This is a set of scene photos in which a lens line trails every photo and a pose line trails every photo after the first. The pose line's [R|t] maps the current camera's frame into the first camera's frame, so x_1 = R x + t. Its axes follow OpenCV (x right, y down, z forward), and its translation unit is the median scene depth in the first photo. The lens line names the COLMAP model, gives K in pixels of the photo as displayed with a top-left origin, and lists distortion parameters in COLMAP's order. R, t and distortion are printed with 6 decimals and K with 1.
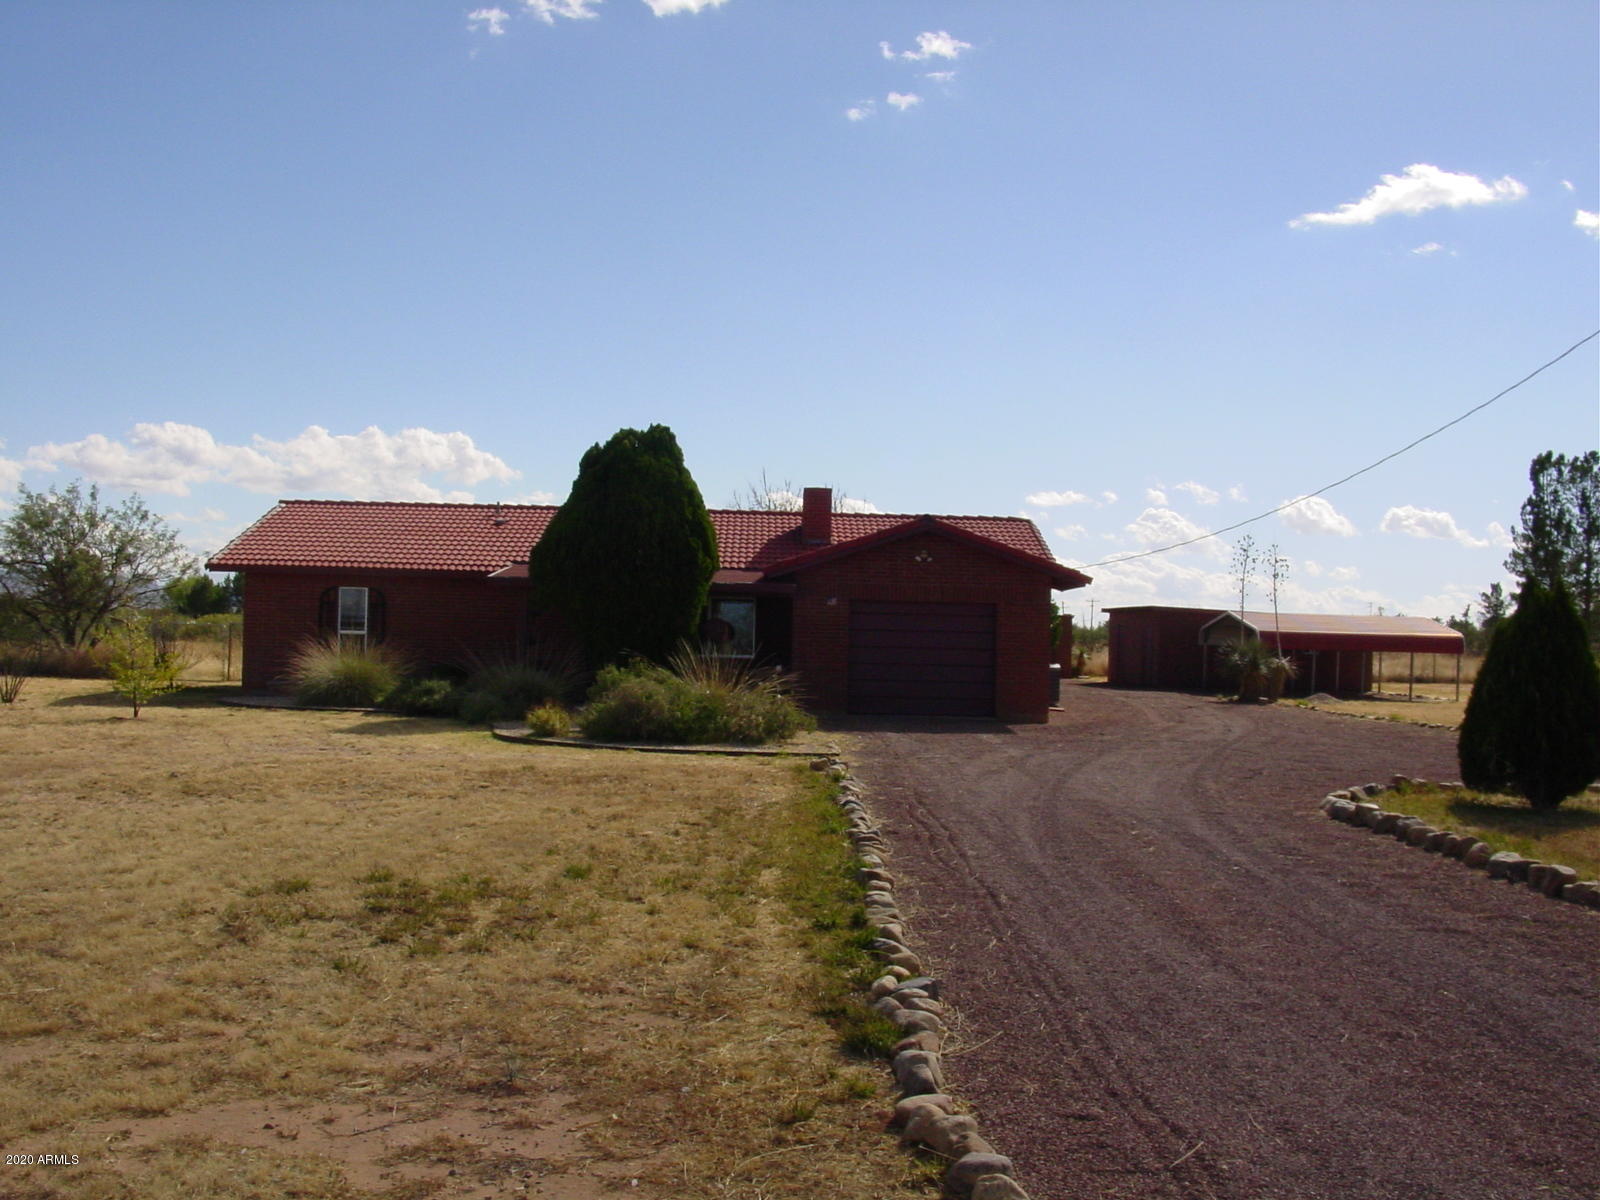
lens RADIAL K [[1680.1, 0, 788.4], [0, 1680.1, 606.1], [0, 0, 1]] dist [-0.131414, 0.145677]
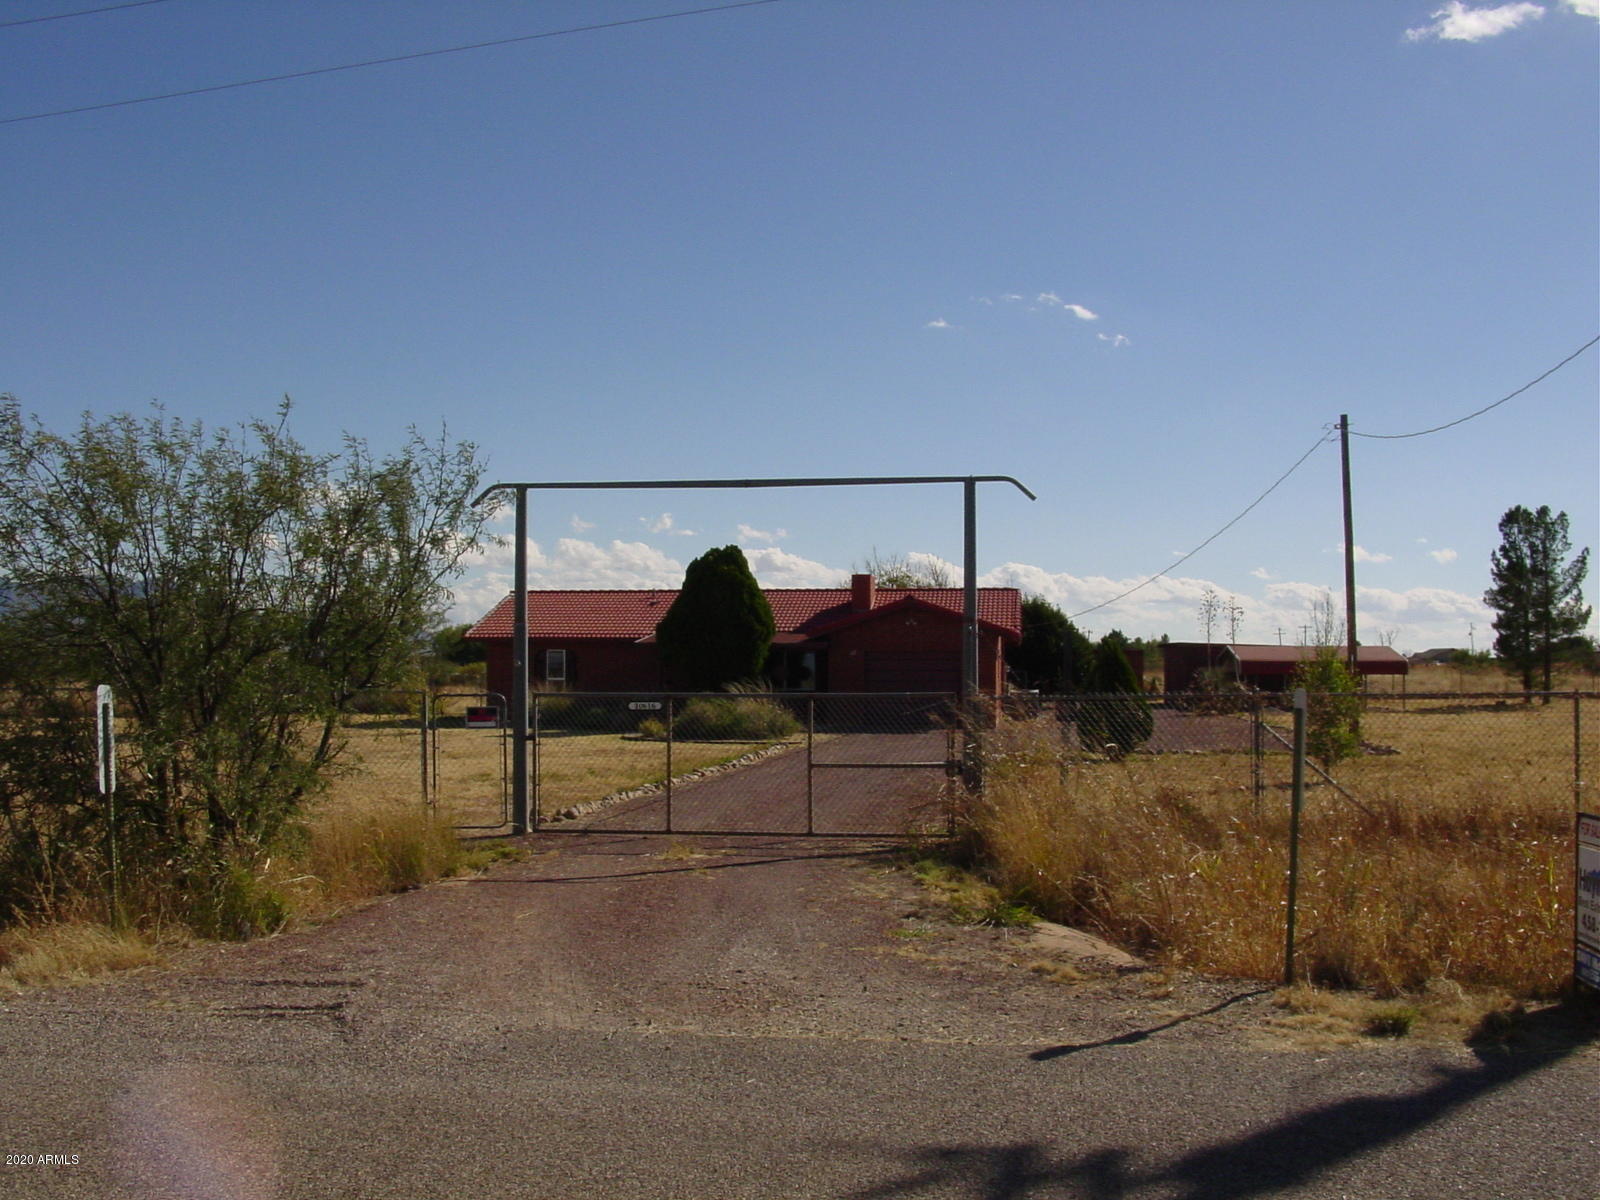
lens RADIAL K [[1680.1, 0, 788.4], [0, 1680.1, 606.1], [0, 0, 1]] dist [-0.131414, 0.145677]
pose [[0.987552, -0.027958, -0.154785, 0.216181], [0.024920, 0.999458, -0.021532, -0.013794], [0.155303, 0.017407, 0.987713, -0.562001]]
